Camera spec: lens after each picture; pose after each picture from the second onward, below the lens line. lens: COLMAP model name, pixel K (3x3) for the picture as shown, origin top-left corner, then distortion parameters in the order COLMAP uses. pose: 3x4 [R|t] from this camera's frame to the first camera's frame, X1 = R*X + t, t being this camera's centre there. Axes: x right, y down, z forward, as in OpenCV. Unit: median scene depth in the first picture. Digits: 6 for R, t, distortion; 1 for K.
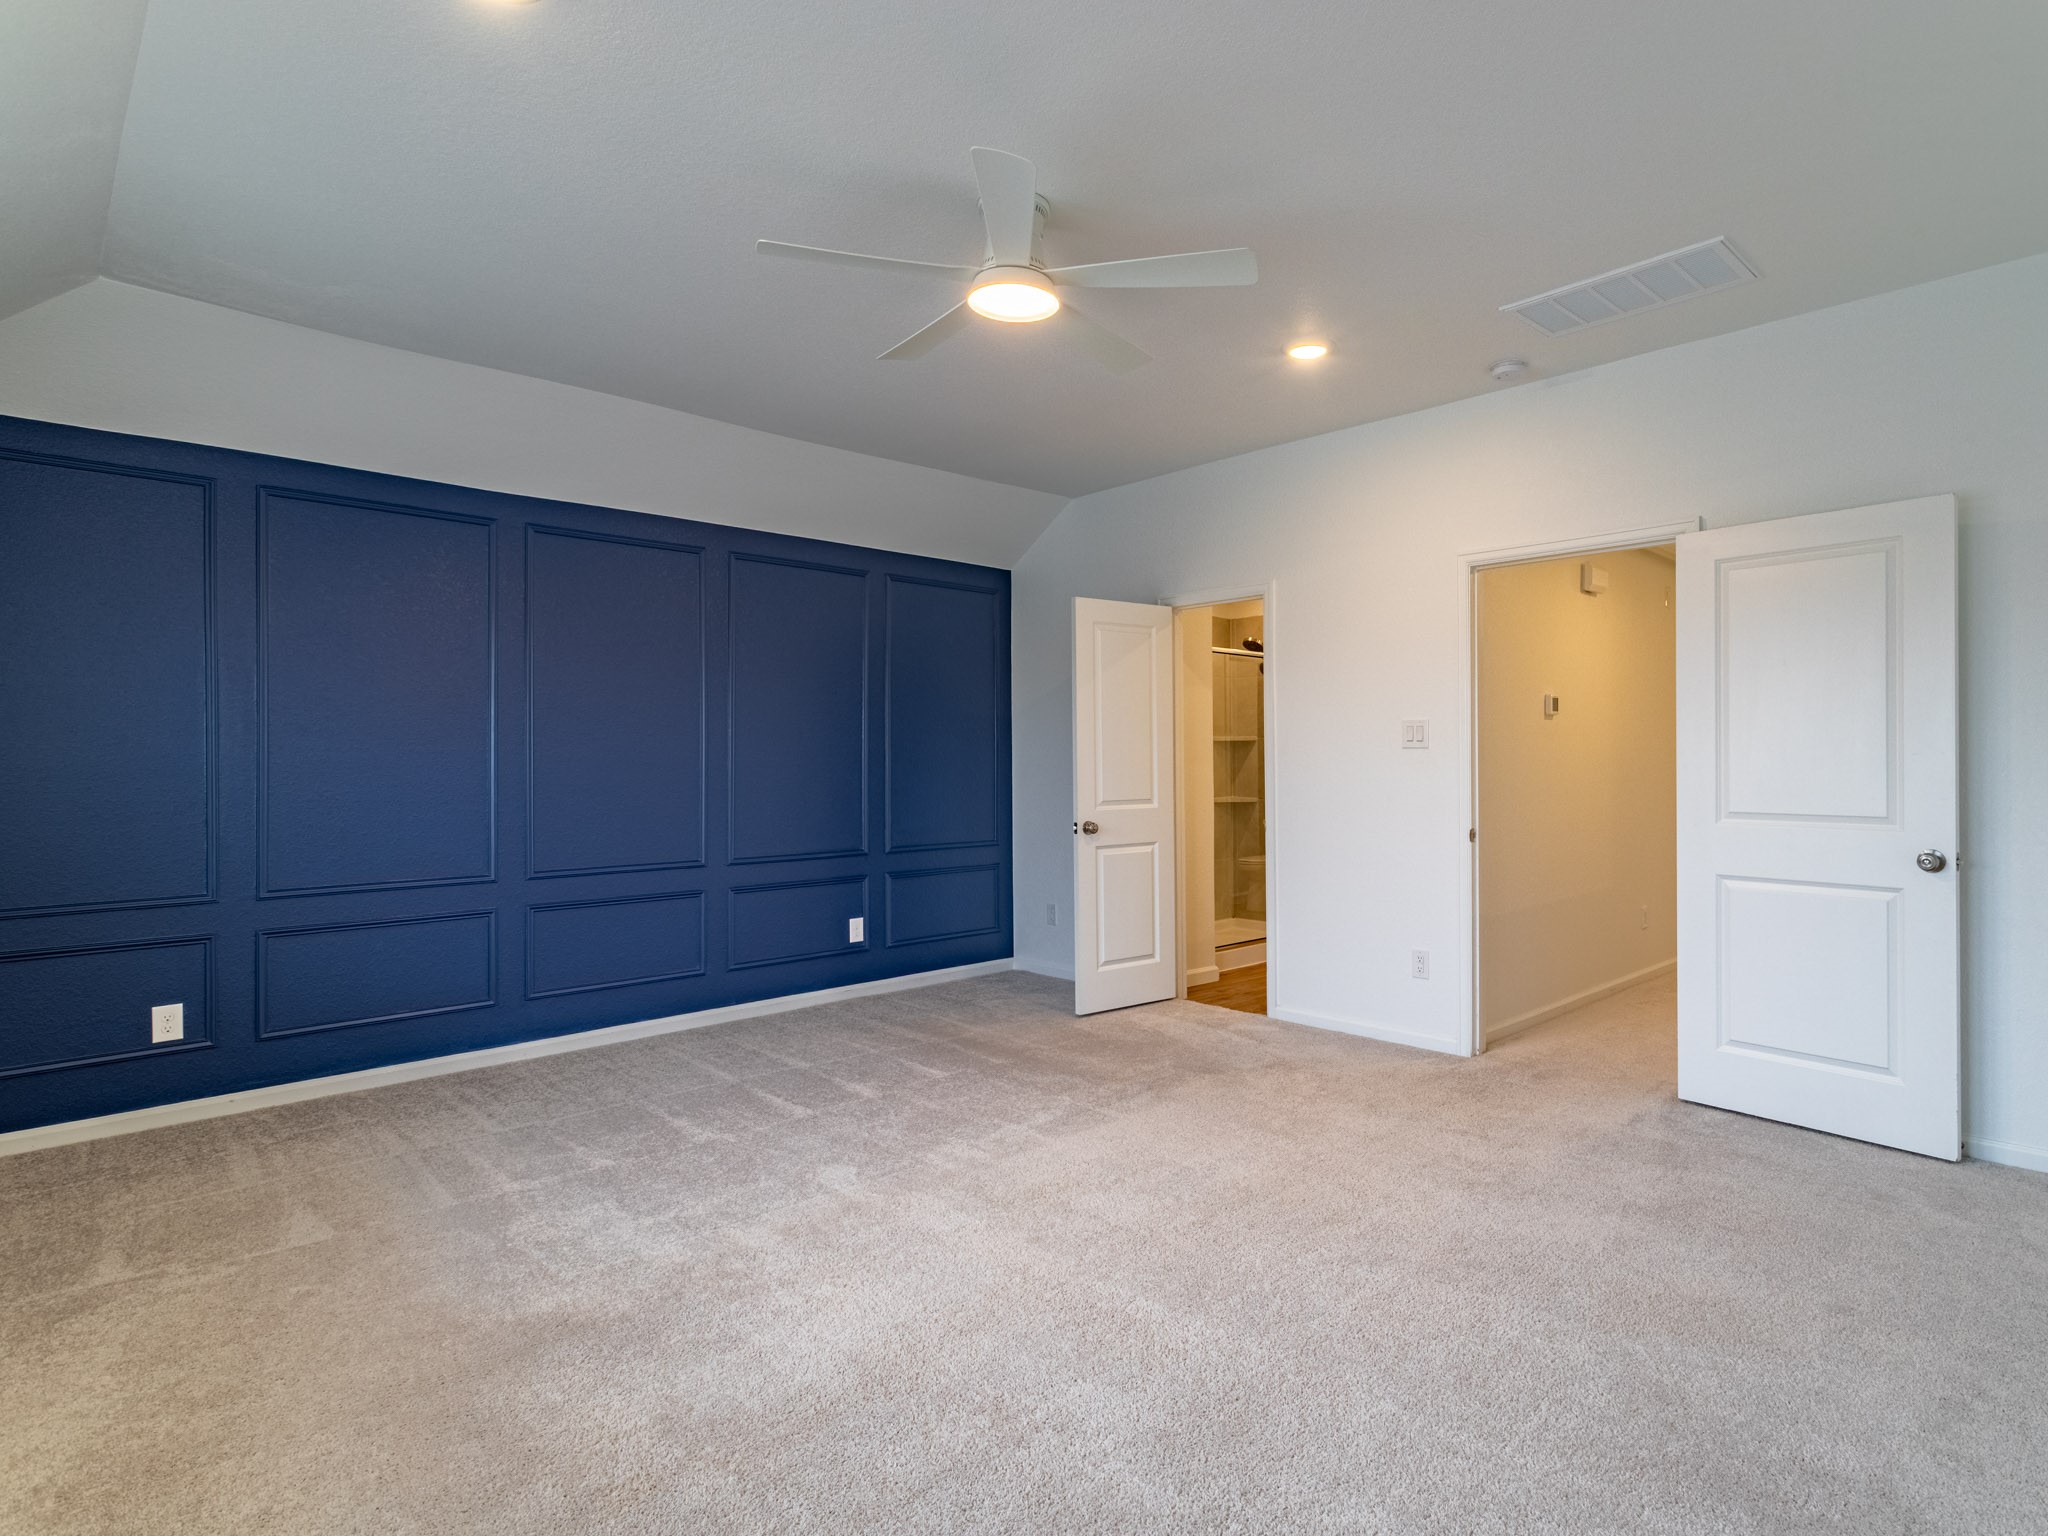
lens RADIAL K [[1026.8, 0, 1091.2], [0, 1026.8, 752.8], [0, 0, 1]] dist [0.001673, 0.001494]
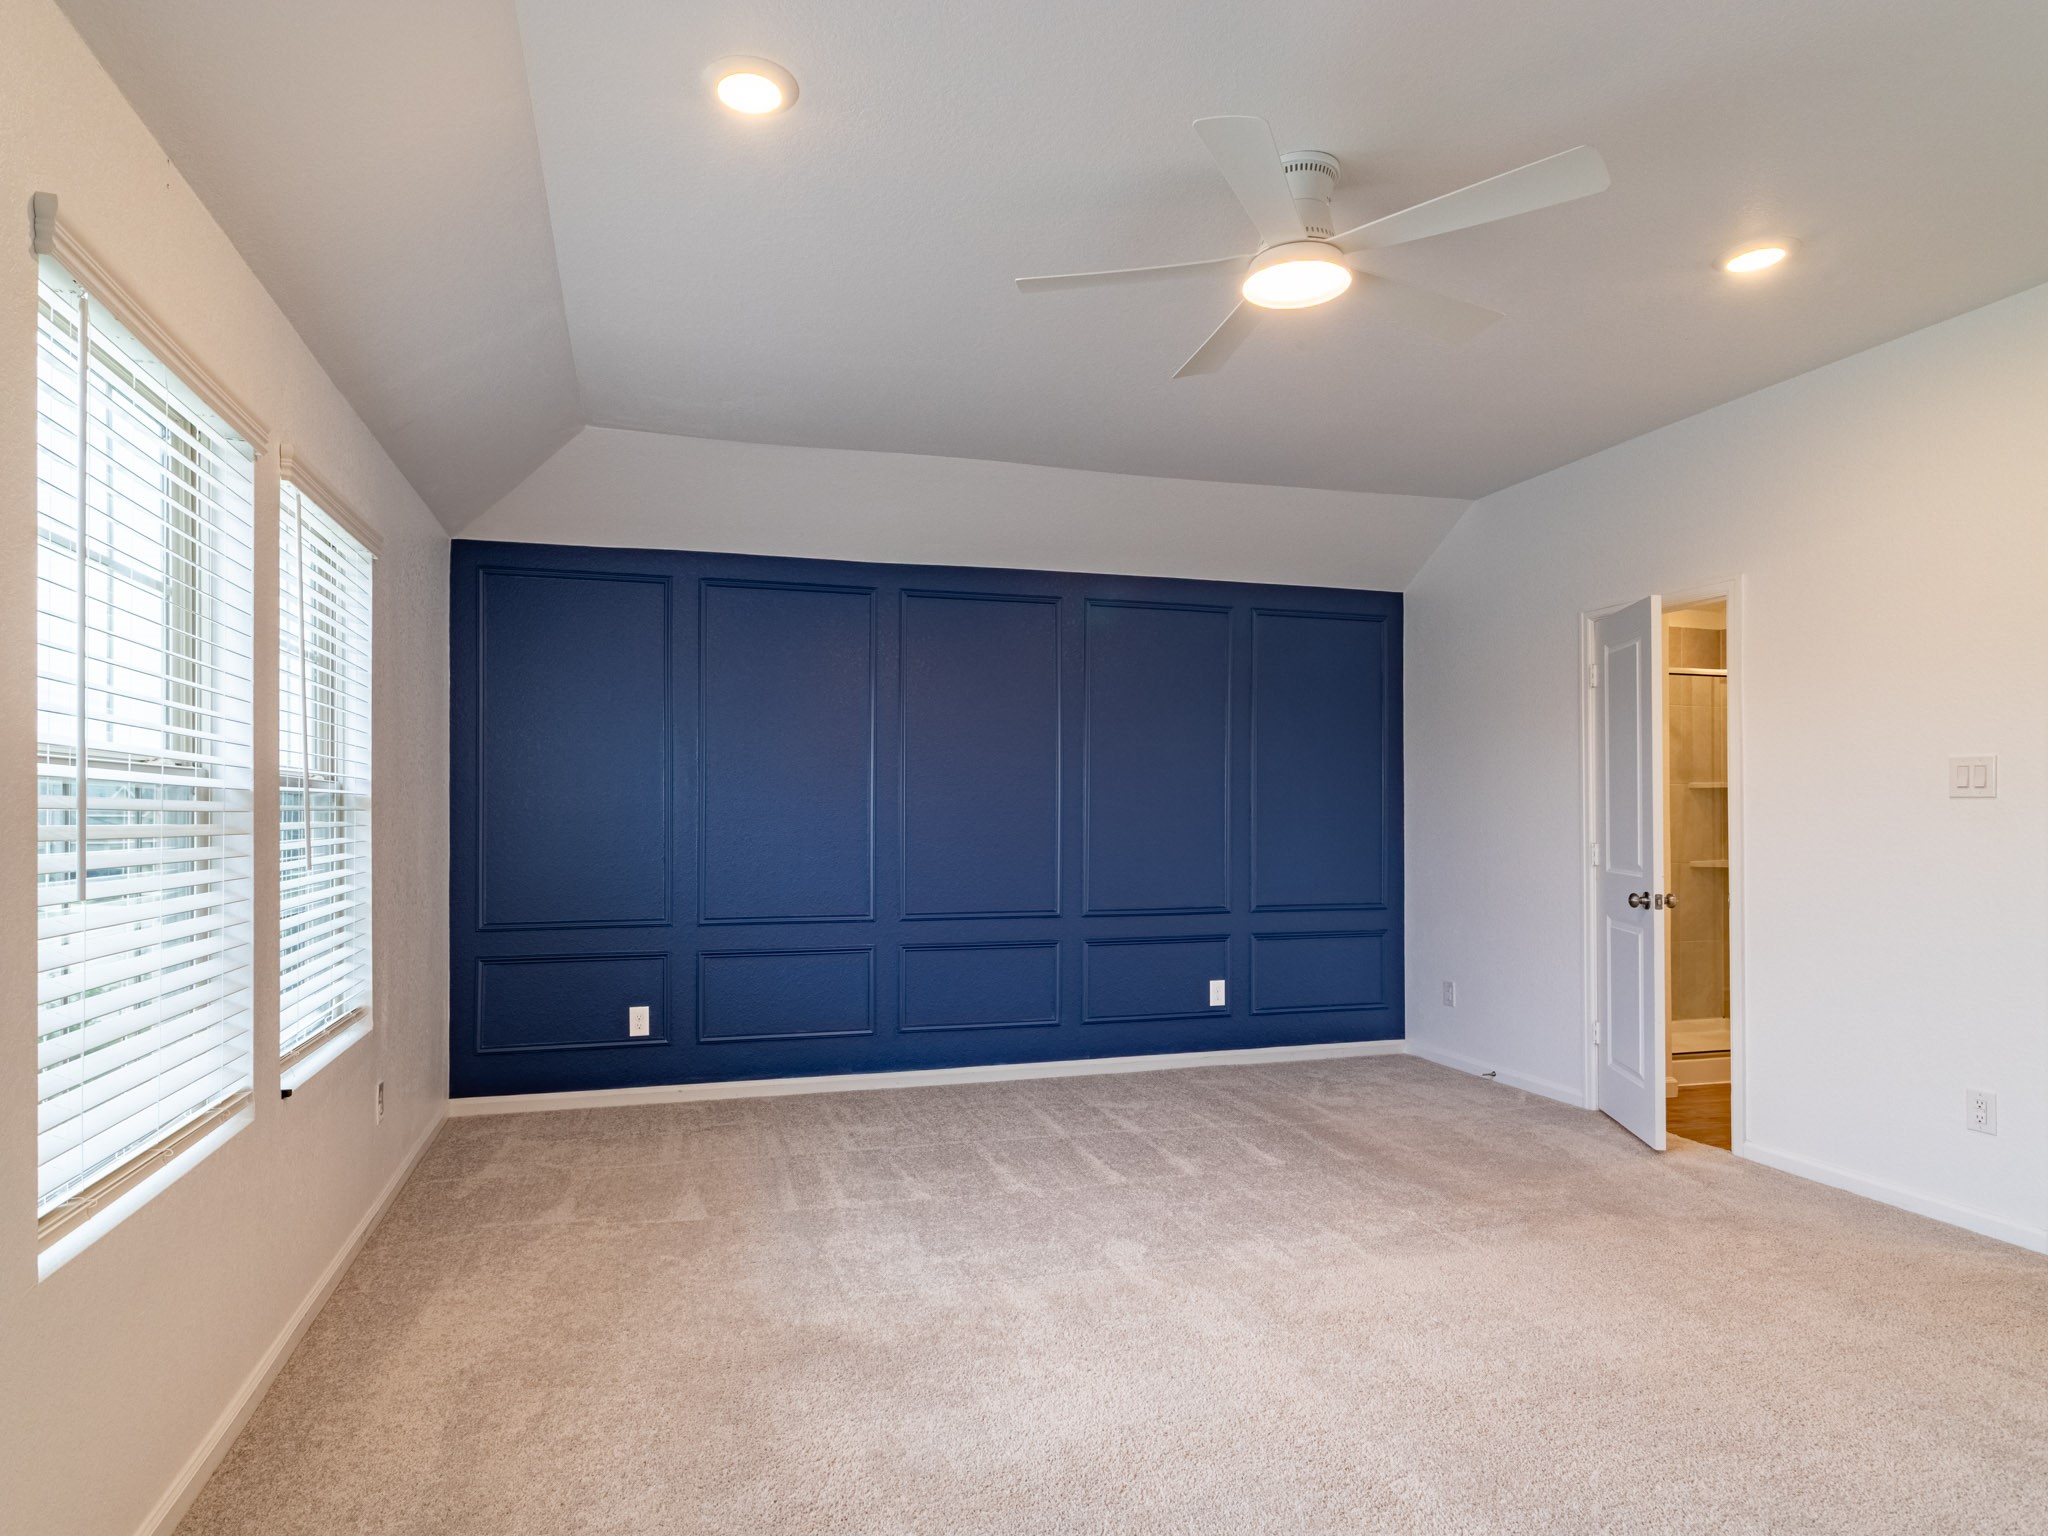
lens RADIAL K [[1092.5, 0, 1005.2], [0, 1092.5, 803.5], [0, 0, 1]] dist [-0.002724, 0.005026]
pose [[0.881240, 0.001921, -0.472666, 0.108992], [-0.001175, 0.999998, 0.001874, -0.001632], [0.472668, -0.001096, 0.881240, 0.054394]]
